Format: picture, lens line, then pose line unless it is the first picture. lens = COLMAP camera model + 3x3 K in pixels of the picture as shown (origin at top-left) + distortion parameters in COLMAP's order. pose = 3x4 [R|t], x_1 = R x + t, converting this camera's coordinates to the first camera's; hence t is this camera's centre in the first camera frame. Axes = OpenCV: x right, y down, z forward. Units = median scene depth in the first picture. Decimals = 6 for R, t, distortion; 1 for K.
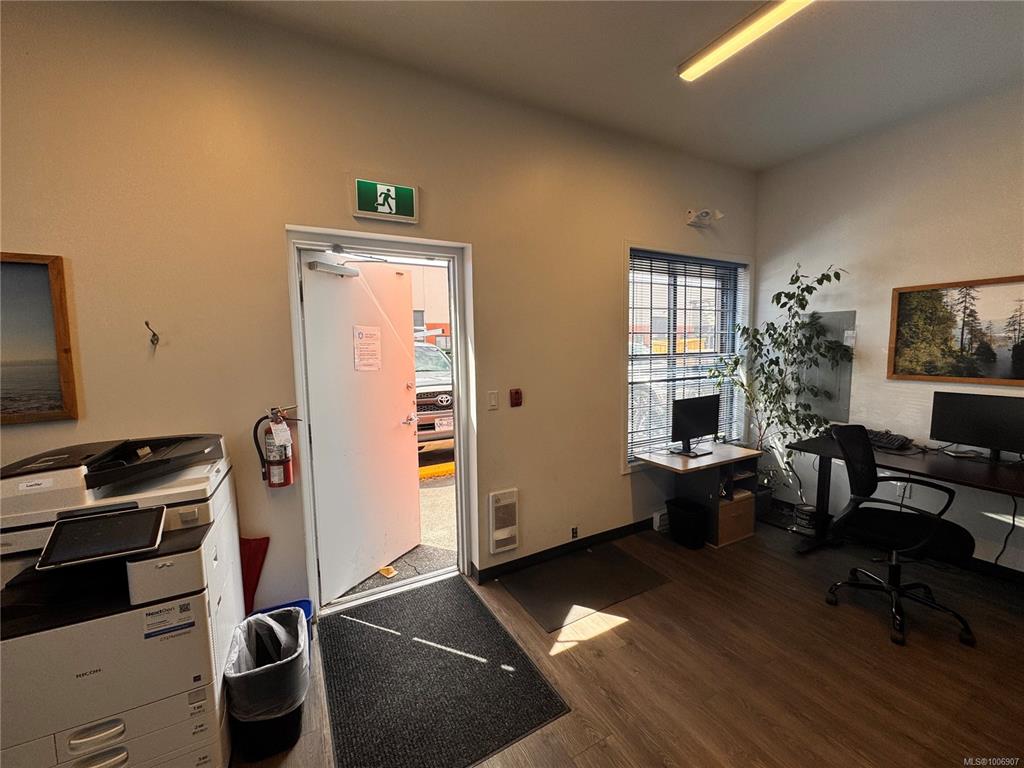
lens RADIAL K [[407.9, 0, 511.6], [0, 407.9, 380.9], [0, 0, 1]] dist [-0.001281, -0.000586]
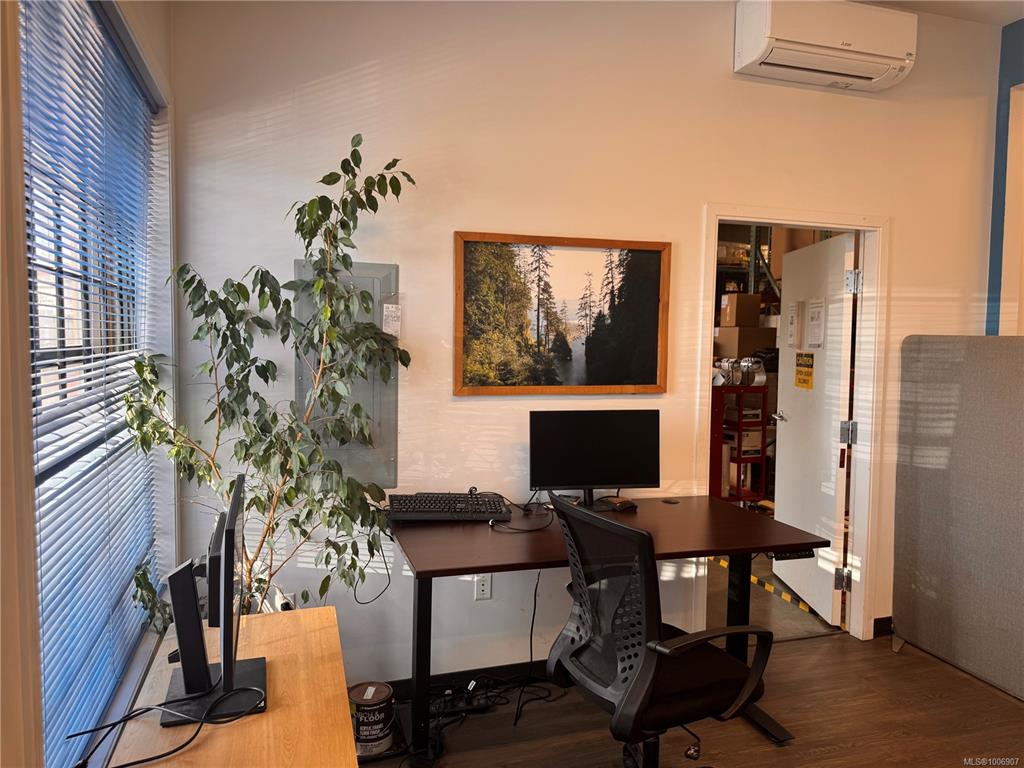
lens RADIAL K [[722.6, 0, 510.3], [0, 722.6, 383.1], [0, 0, 1]] dist [0.055299, 0.000460]
pose [[0.180320, -0.050118, 0.982330, -0.025414], [0.069158, 0.996875, 0.038165, -0.058486], [-0.981174, 0.061054, 0.183223, 0.810470]]
